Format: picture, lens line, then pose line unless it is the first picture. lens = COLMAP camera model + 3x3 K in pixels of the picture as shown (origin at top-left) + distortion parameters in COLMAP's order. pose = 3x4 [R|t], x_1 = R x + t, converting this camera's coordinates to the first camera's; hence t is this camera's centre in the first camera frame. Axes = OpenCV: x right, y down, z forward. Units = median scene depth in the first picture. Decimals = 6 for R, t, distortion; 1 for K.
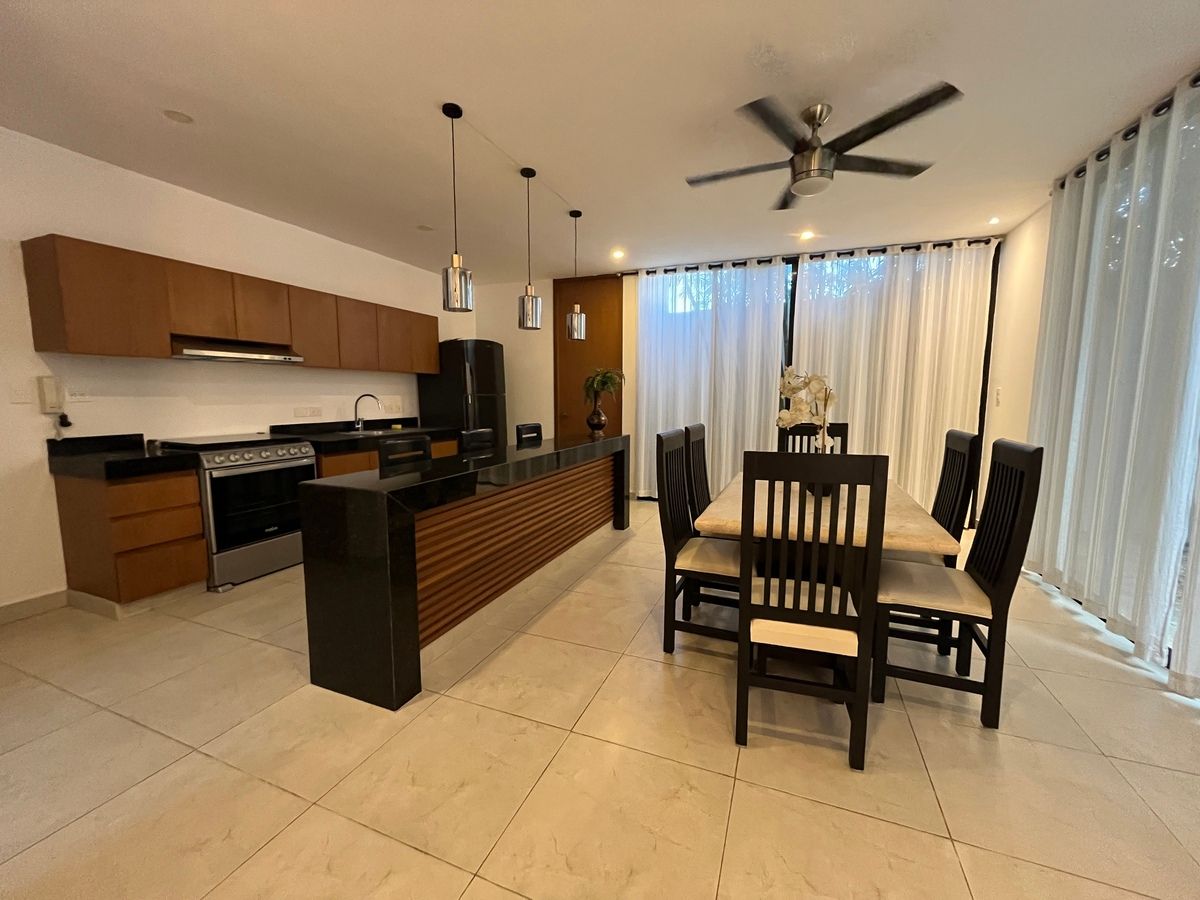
lens RADIAL K [[485.0, 0, 596.9], [0, 485.0, 450.0], [0, 0, 1]] dist [-0.007385, 0.002072]
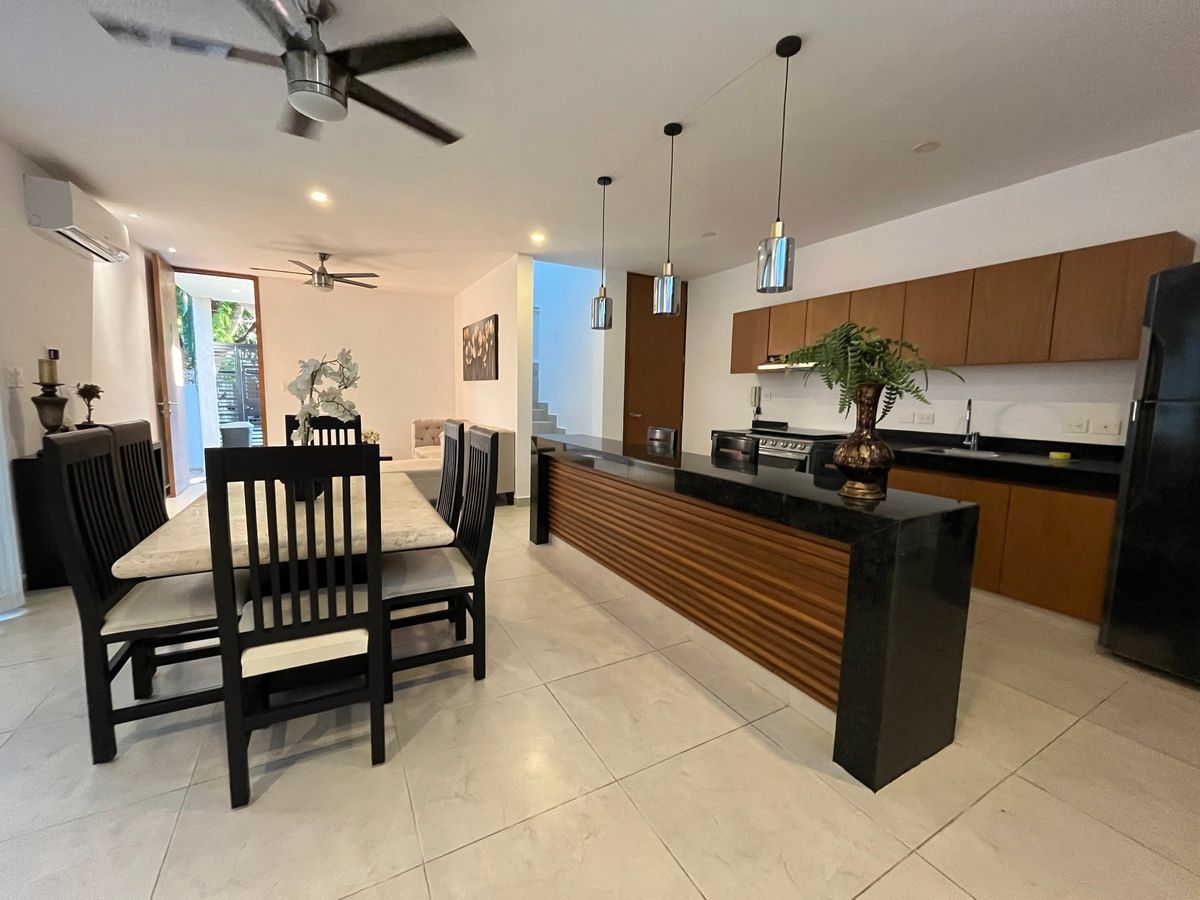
lens RADIAL K [[485.0, 0, 597.8], [0, 485.0, 453.0], [0, 0, 1]] dist [-0.007385, 0.002072]
pose [[-0.629986, 0.078058, -0.772674, 0.623539], [-0.107576, 0.976573, 0.186367, -0.161682], [0.769120, 0.200530, -0.606830, 1.496169]]
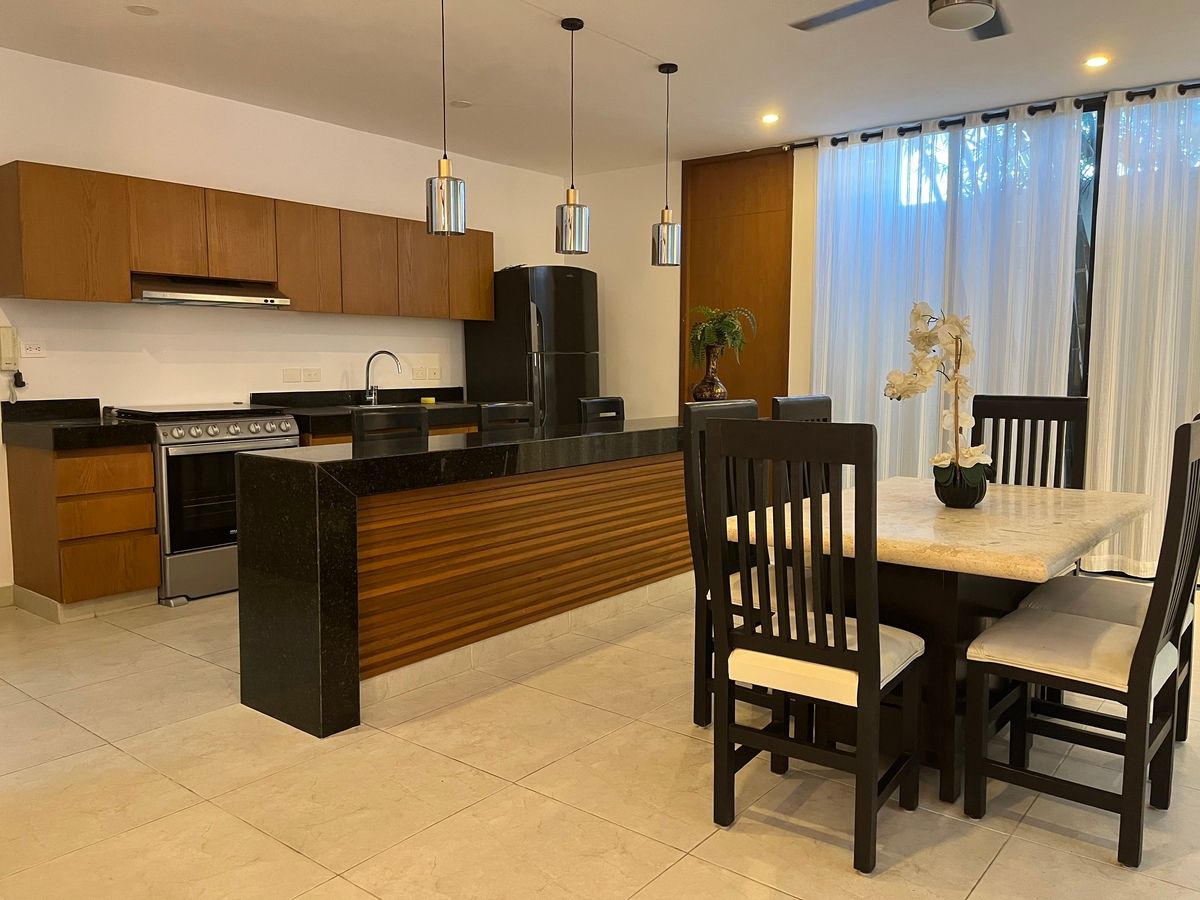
lens RADIAL K [[909.2, 0, 605.0], [0, 909.2, 446.7], [0, 0, 1]] dist [0.058614, -0.074618]
pose [[0.960050, 0.028933, -0.278327, 0.273005], [-0.033344, 0.999382, -0.011127, 0.034144], [0.277833, 0.019964, 0.960422, -0.210163]]
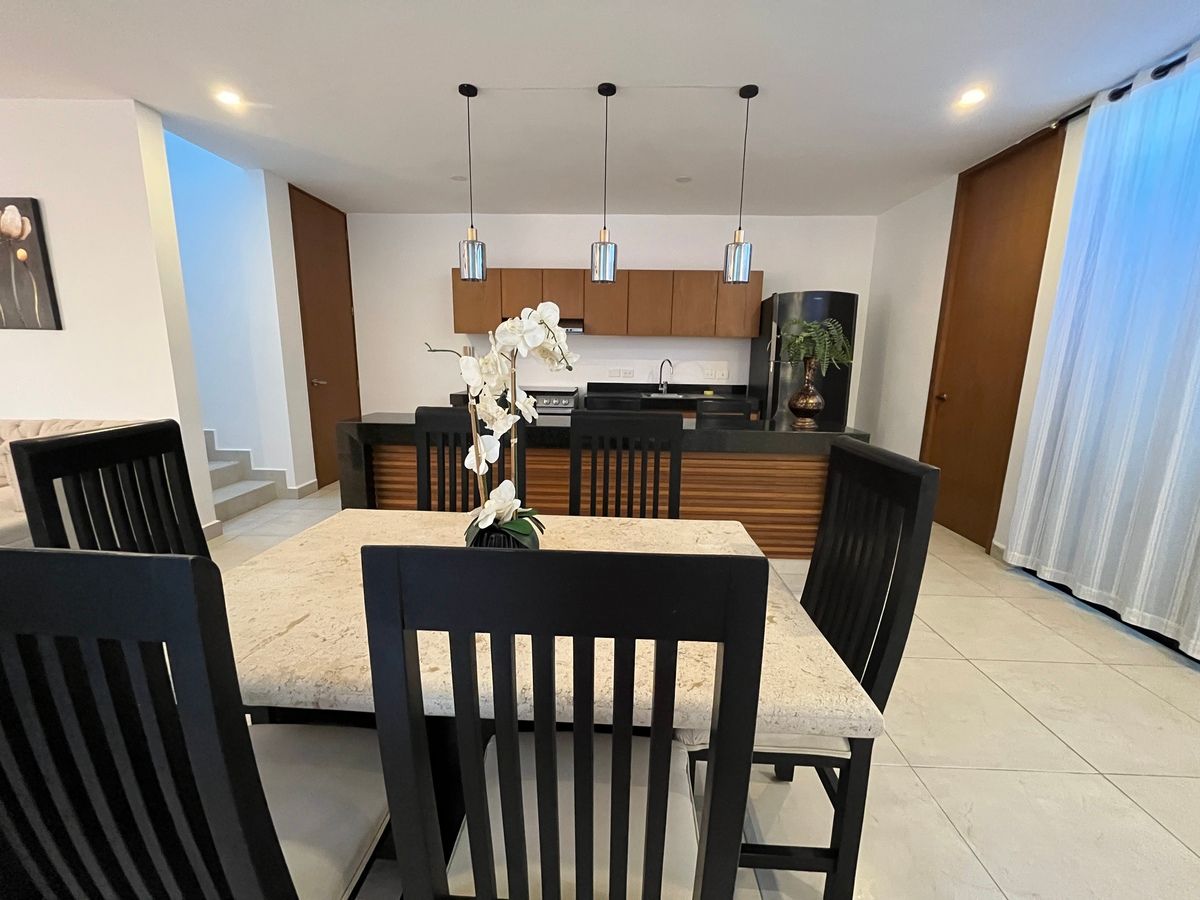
lens RADIAL K [[485.0, 0, 596.3], [0, 485.0, 444.6], [0, 0, 1]] dist [-0.007385, 0.002072]
pose [[0.346840, 0.169269, -0.922524, 0.708000], [-0.119024, 0.983572, 0.135722, -0.083094], [0.930342, 0.062728, 0.361289, 0.705210]]
